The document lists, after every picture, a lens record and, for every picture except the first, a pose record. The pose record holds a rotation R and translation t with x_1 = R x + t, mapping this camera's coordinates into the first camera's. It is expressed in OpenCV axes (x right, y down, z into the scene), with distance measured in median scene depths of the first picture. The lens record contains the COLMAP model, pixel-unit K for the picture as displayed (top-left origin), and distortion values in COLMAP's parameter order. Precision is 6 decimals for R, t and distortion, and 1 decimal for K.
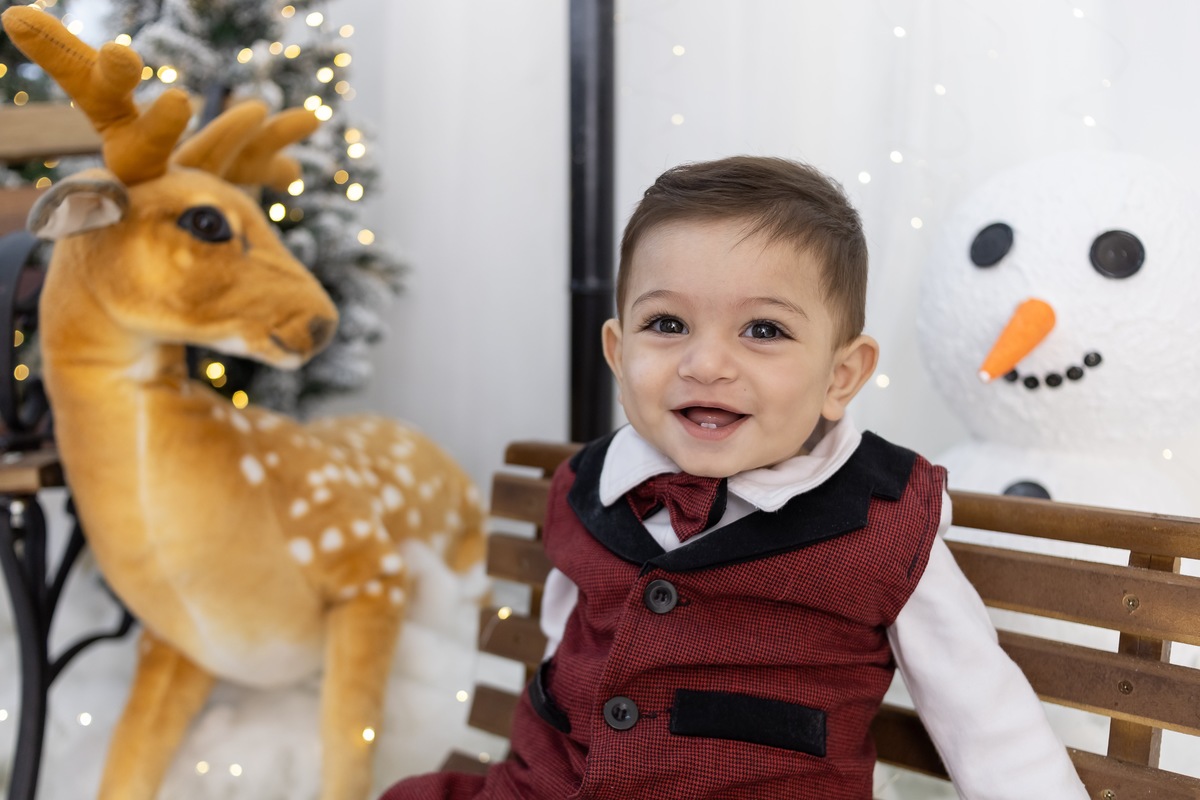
lens RADIAL K [[1212.5, 0, 668.1], [0, 1212.5, 473.0], [0, 0, 1]] dist [0.188199, -0.760791]
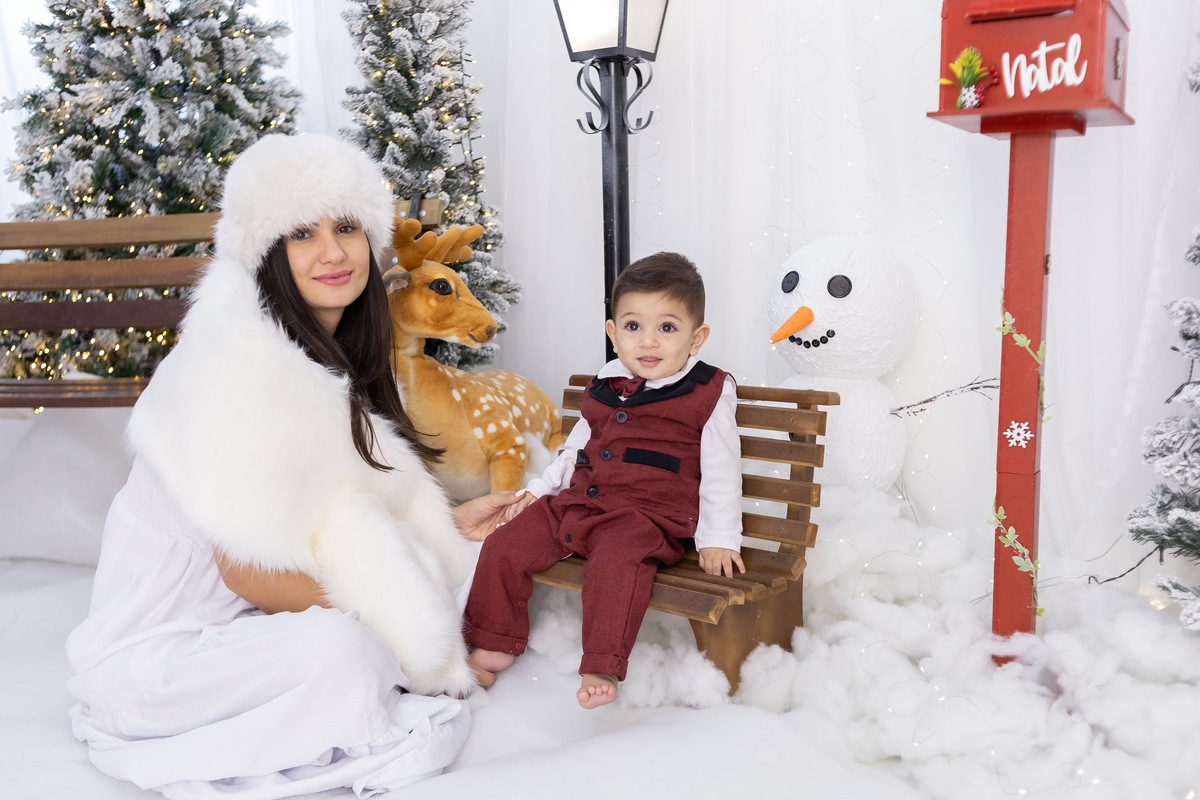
lens RADIAL K [[1183.4, 0, 593.8], [0, 1183.4, 401.4], [0, 0, 1]] dist [0.007847, -0.007339]
pose [[0.991511, -0.023569, -0.127868, 0.168489], [0.020026, 0.999381, -0.028924, 0.074416], [0.128471, 0.026118, 0.991369, -1.044515]]
